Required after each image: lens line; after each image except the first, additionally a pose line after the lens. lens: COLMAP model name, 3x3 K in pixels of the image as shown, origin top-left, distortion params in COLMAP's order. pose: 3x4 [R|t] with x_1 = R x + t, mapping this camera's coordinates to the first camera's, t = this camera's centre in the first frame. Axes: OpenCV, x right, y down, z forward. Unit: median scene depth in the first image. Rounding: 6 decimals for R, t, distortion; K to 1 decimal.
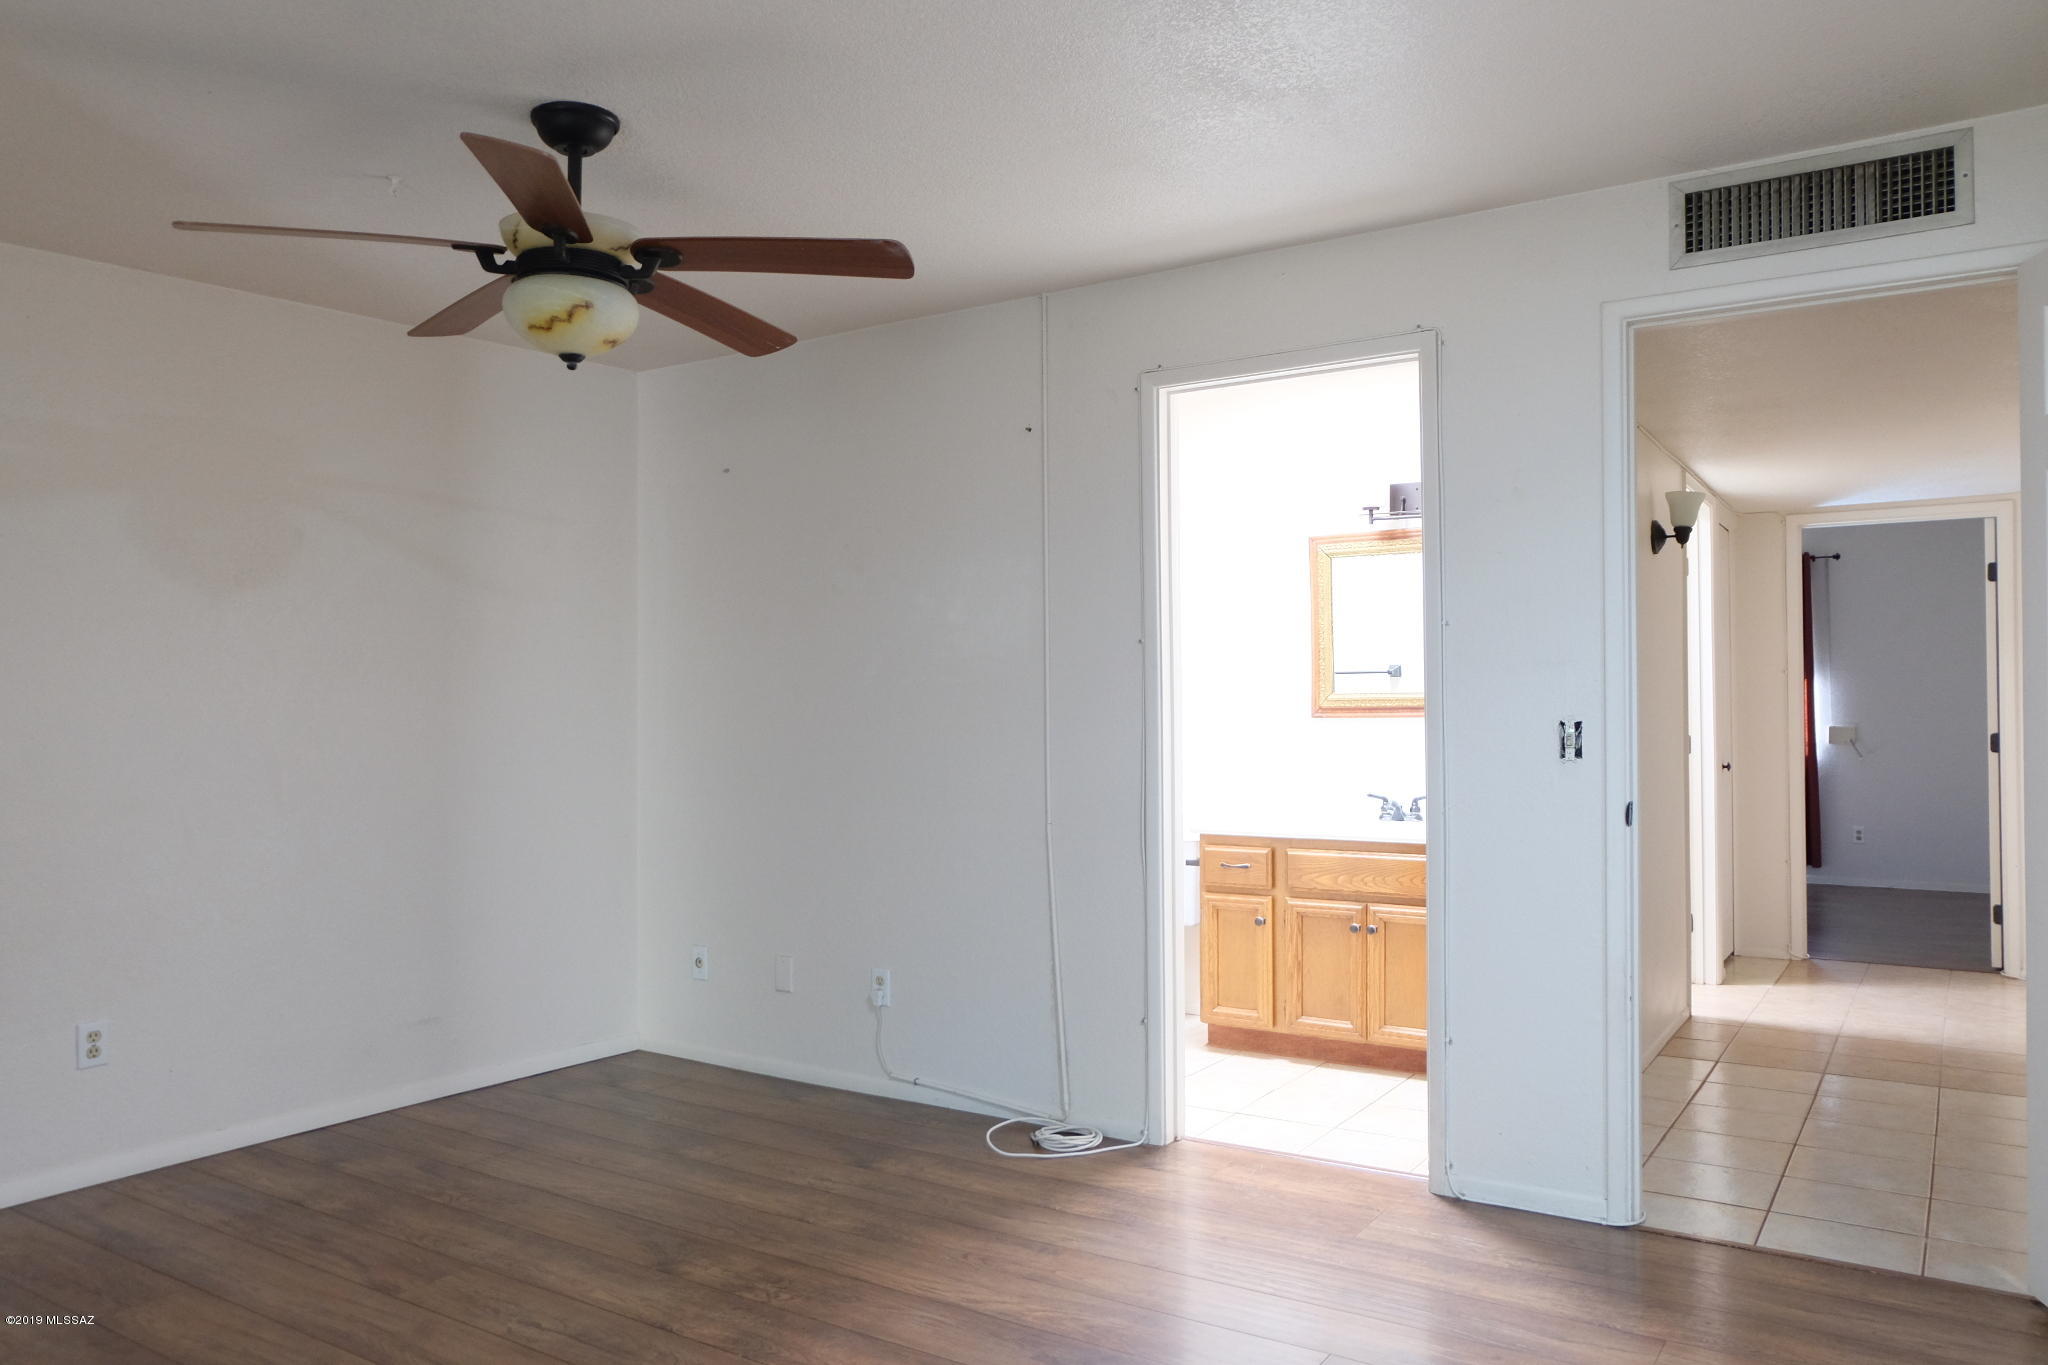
lens RADIAL K [[1461.4, 0, 1015.4], [0, 1461.4, 684.0], [0, 0, 1]] dist [-0.061719, 0.078372]
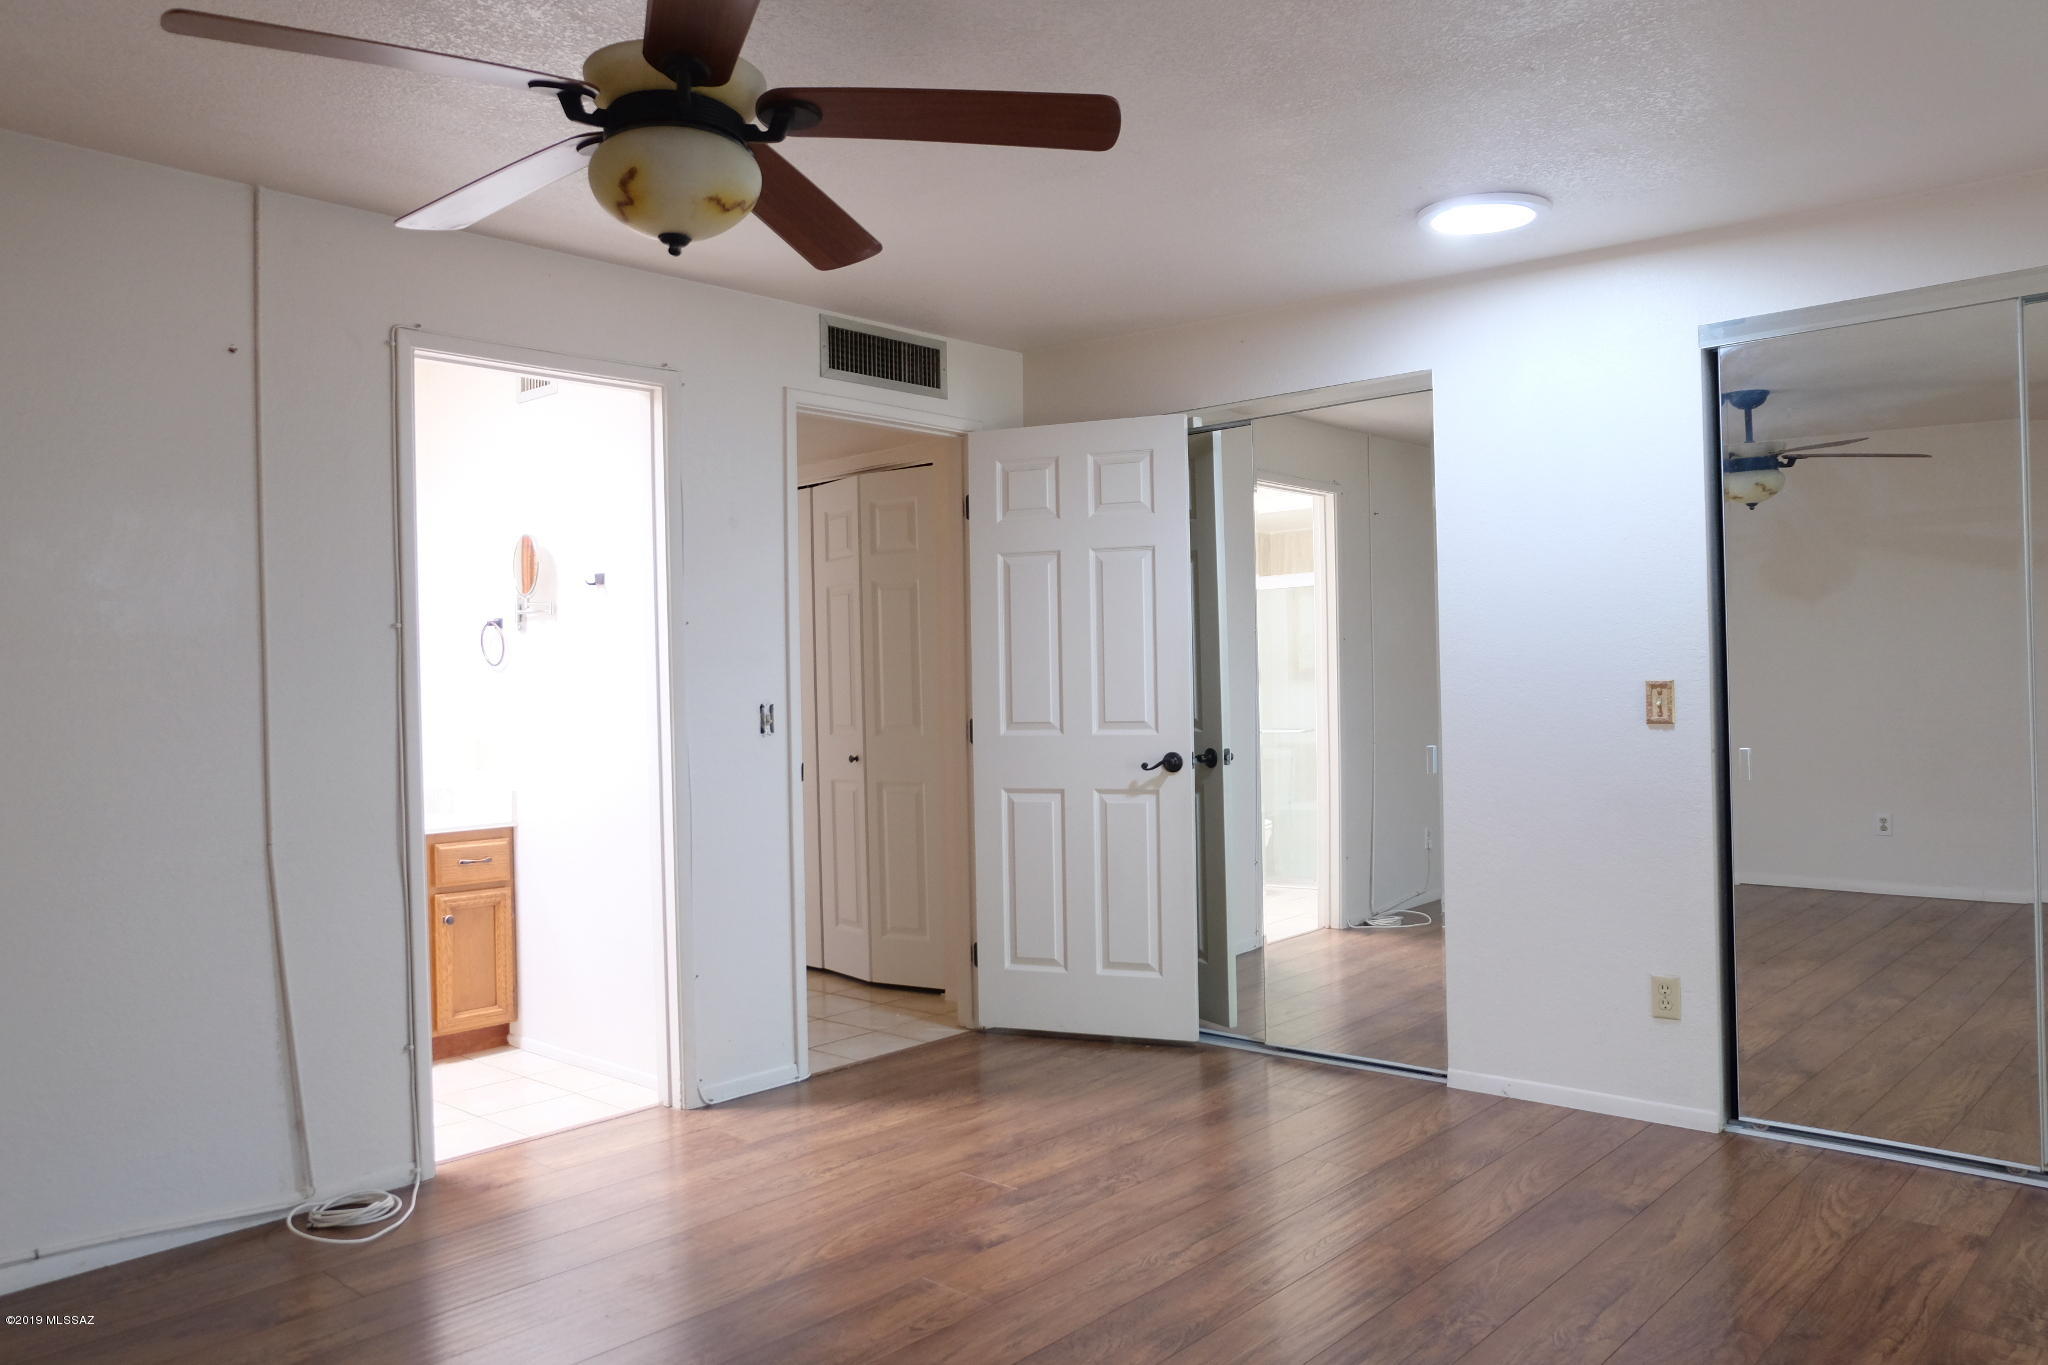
lens RADIAL K [[1461.4, 0, 1015.4], [0, 1461.4, 684.0], [0, 0, 1]] dist [-0.061719, 0.078372]
pose [[0.162175, 0.004040, 0.986754, -0.748293], [0.002848, 0.999986, -0.004562, 0.012278], [-0.986758, 0.003550, 0.162162, 0.495627]]
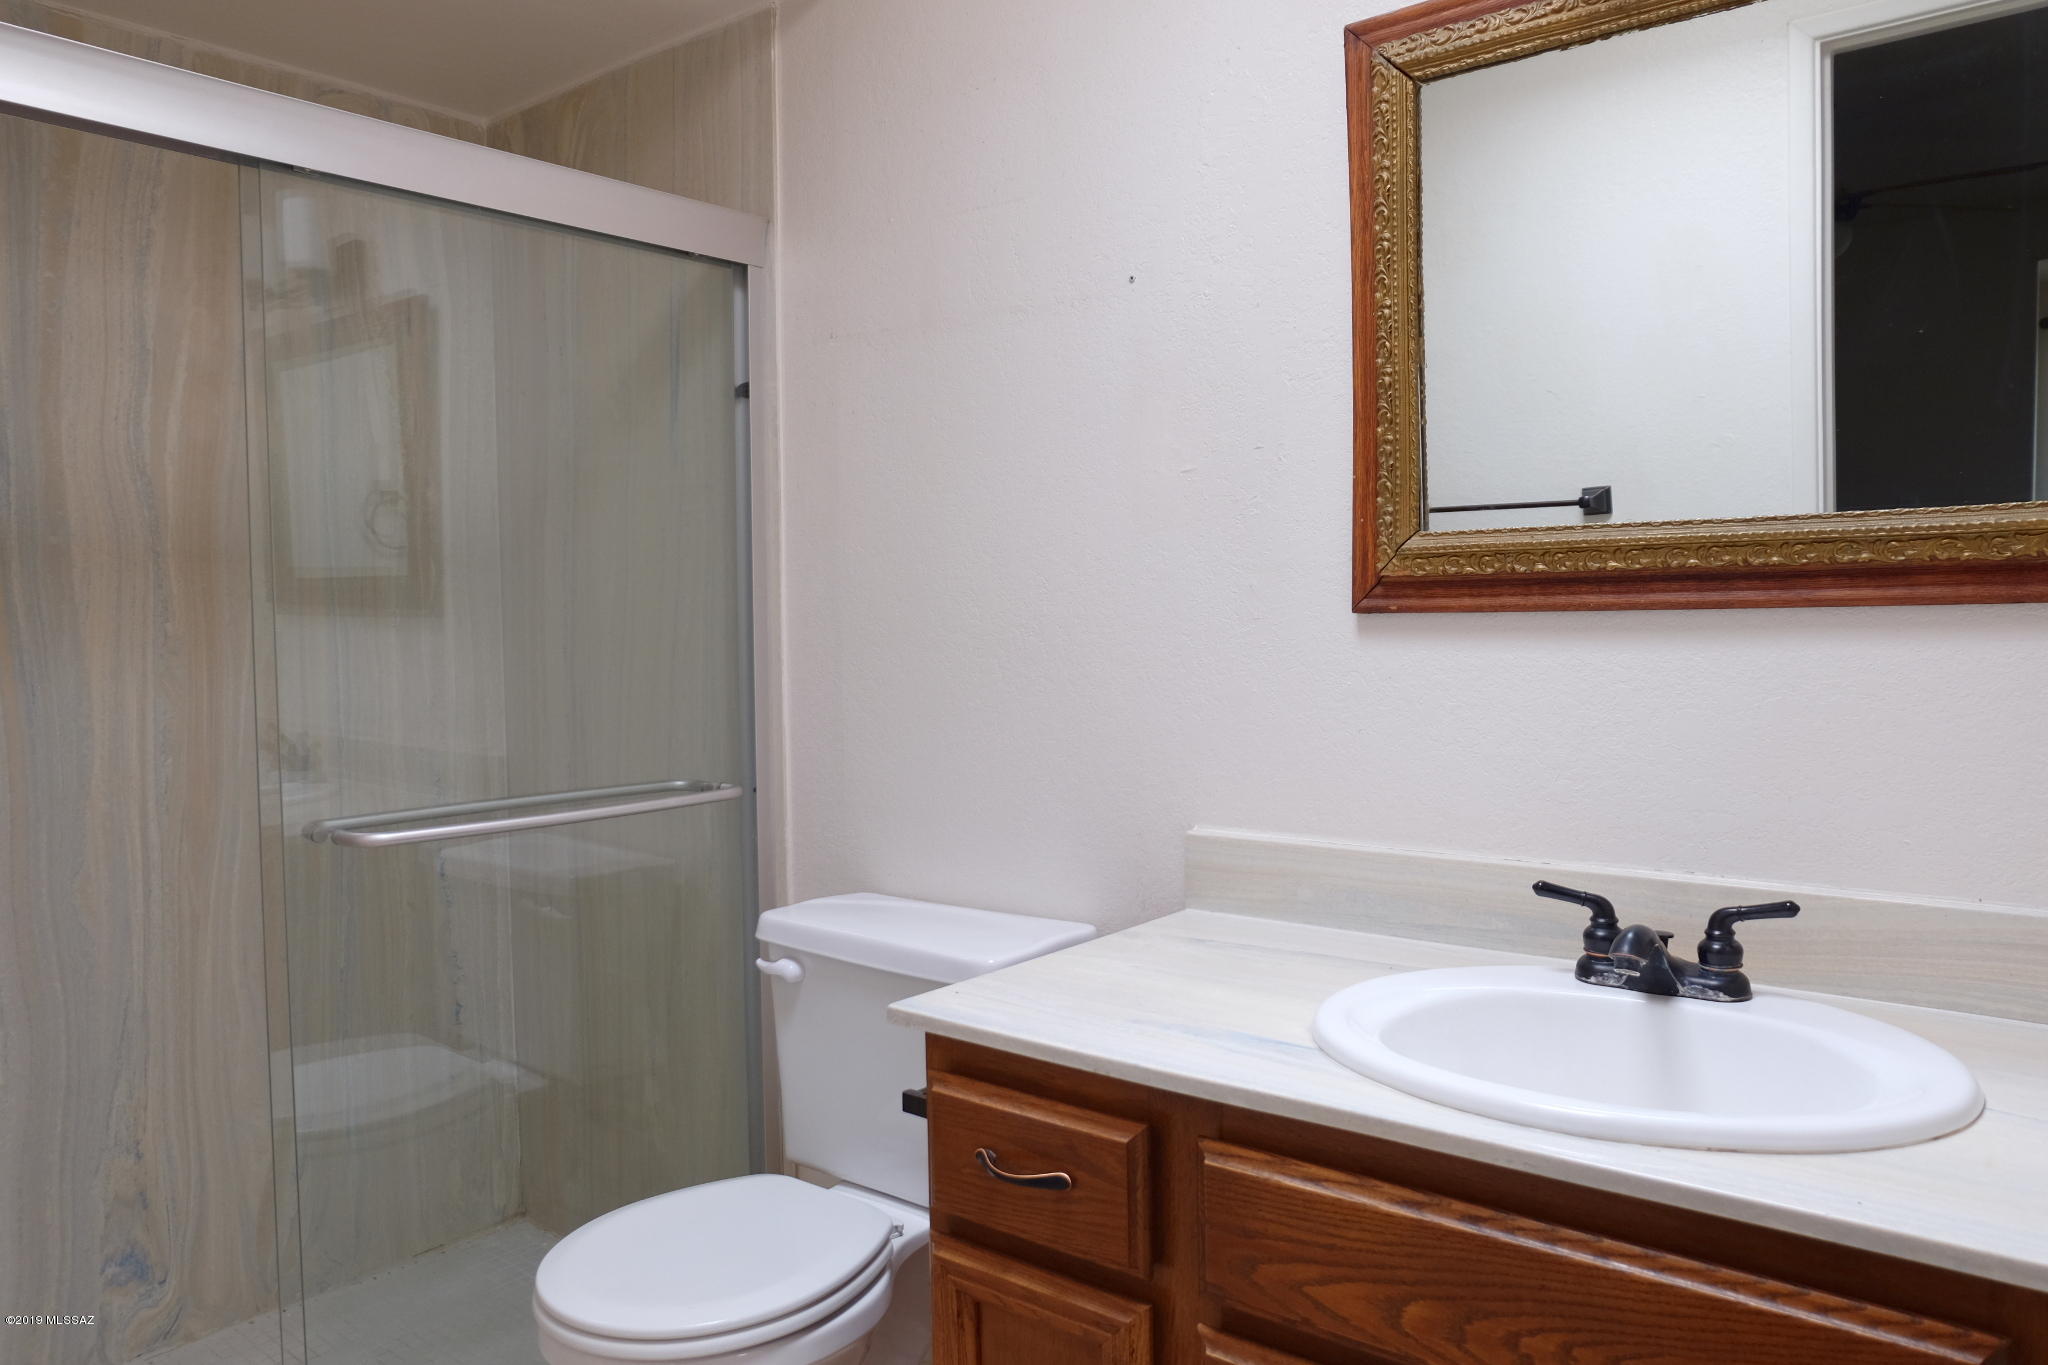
lens RADIAL K [[1461.4, 0, 1015.4], [0, 1461.4, 684.0], [0, 0, 1]] dist [-0.061719, 0.078372]
pose [[0.994463, -0.005378, -0.104949, 0.179069], [0.011747, 0.998119, 0.060163, 0.019934], [0.104428, -0.061063, 0.992656, 0.747144]]
